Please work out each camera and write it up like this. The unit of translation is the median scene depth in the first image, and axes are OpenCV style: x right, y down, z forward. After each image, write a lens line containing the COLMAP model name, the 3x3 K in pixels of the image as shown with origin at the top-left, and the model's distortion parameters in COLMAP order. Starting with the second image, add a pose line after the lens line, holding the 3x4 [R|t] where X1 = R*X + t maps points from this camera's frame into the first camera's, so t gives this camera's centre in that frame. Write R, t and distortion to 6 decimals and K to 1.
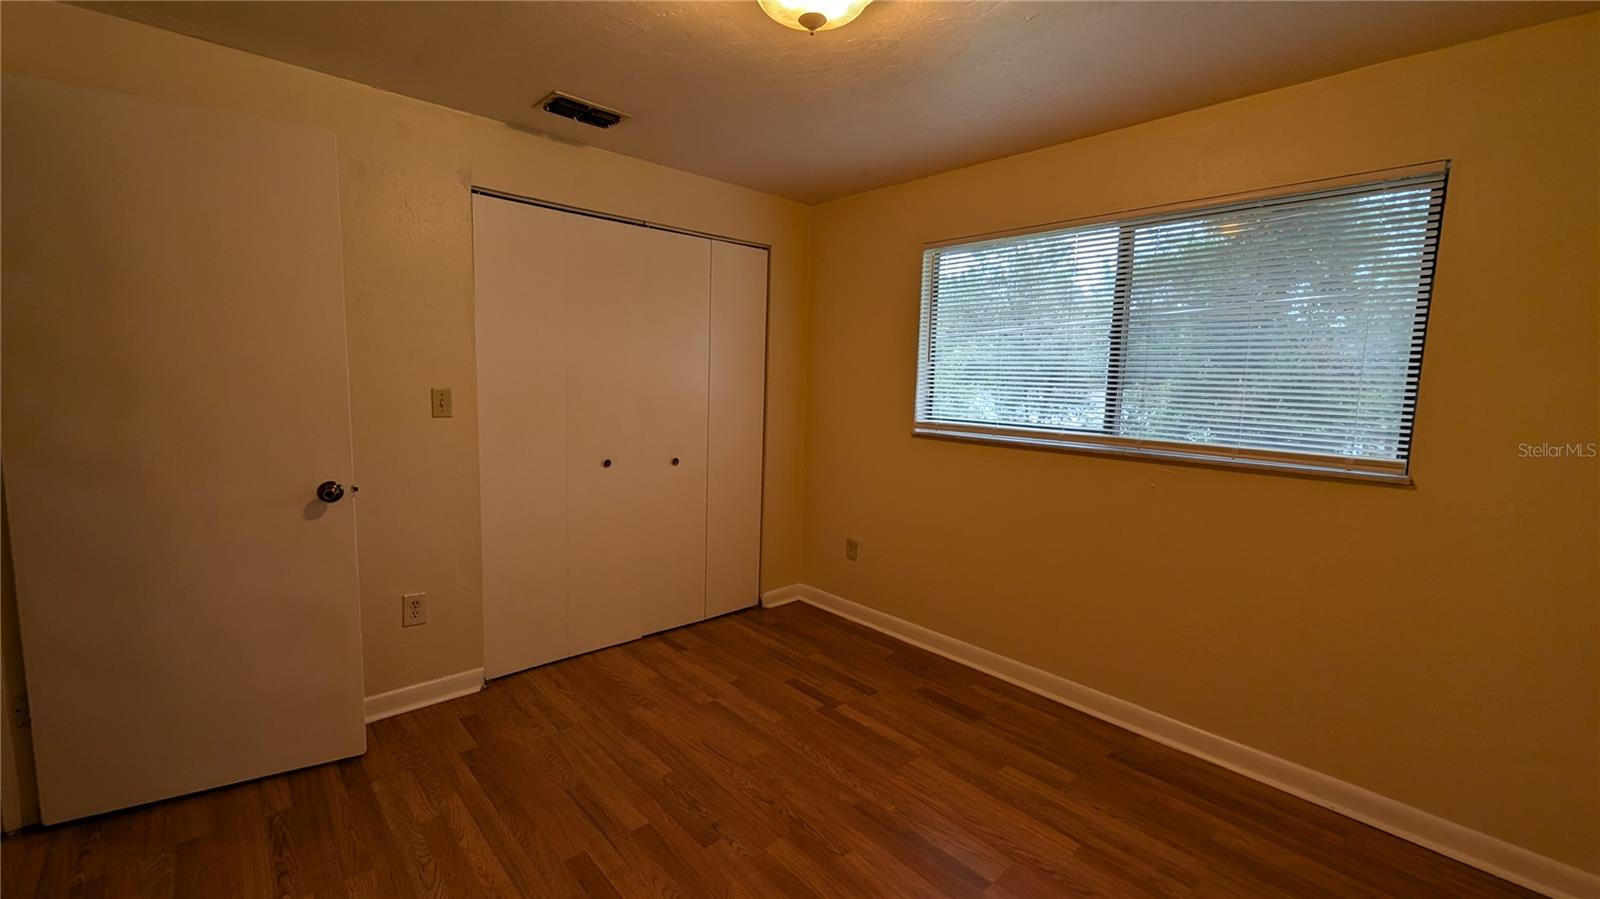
lens RADIAL K [[648.3, 0, 805.1], [0, 648.3, 446.8], [0, 0, 1]] dist [0.009692, 0.000105]
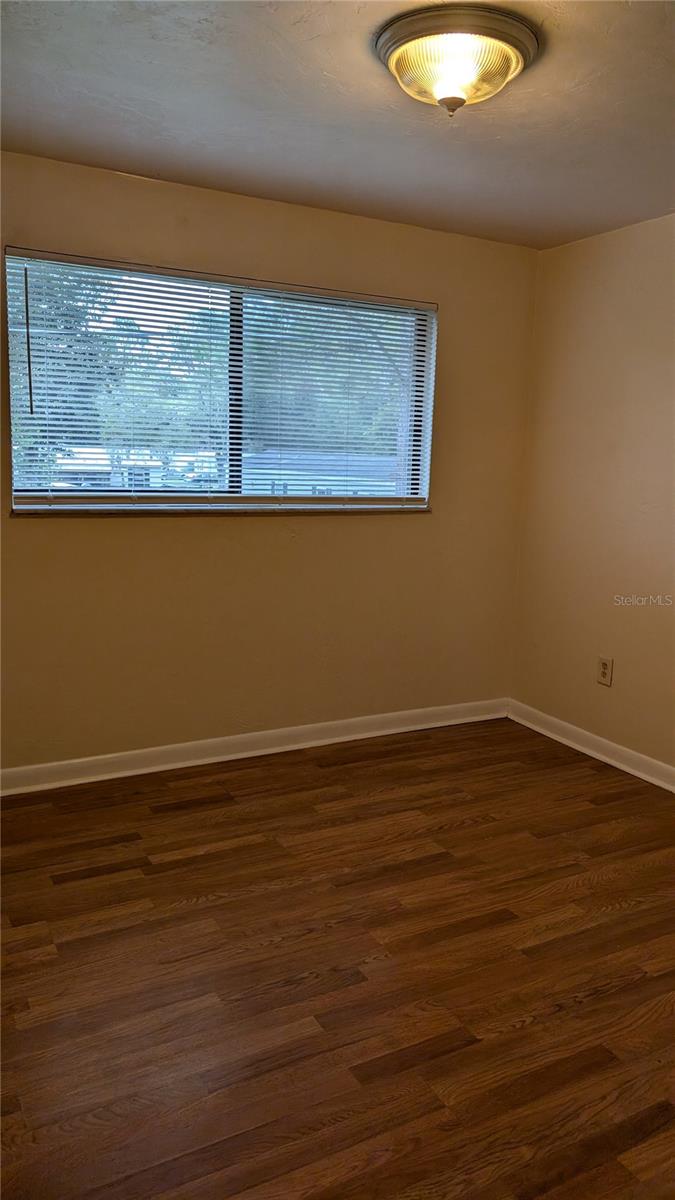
lens RADIAL K [[868.6, 0, 339.8], [0, 868.6, 602.5], [0, 0, 1]] dist [0.037056, -0.001603]
pose [[0.243882, -0.190175, 0.950976, -1.002787], [0.073982, 0.981376, 0.177282, -0.098105], [-0.966979, 0.027119, 0.253409, 0.585477]]
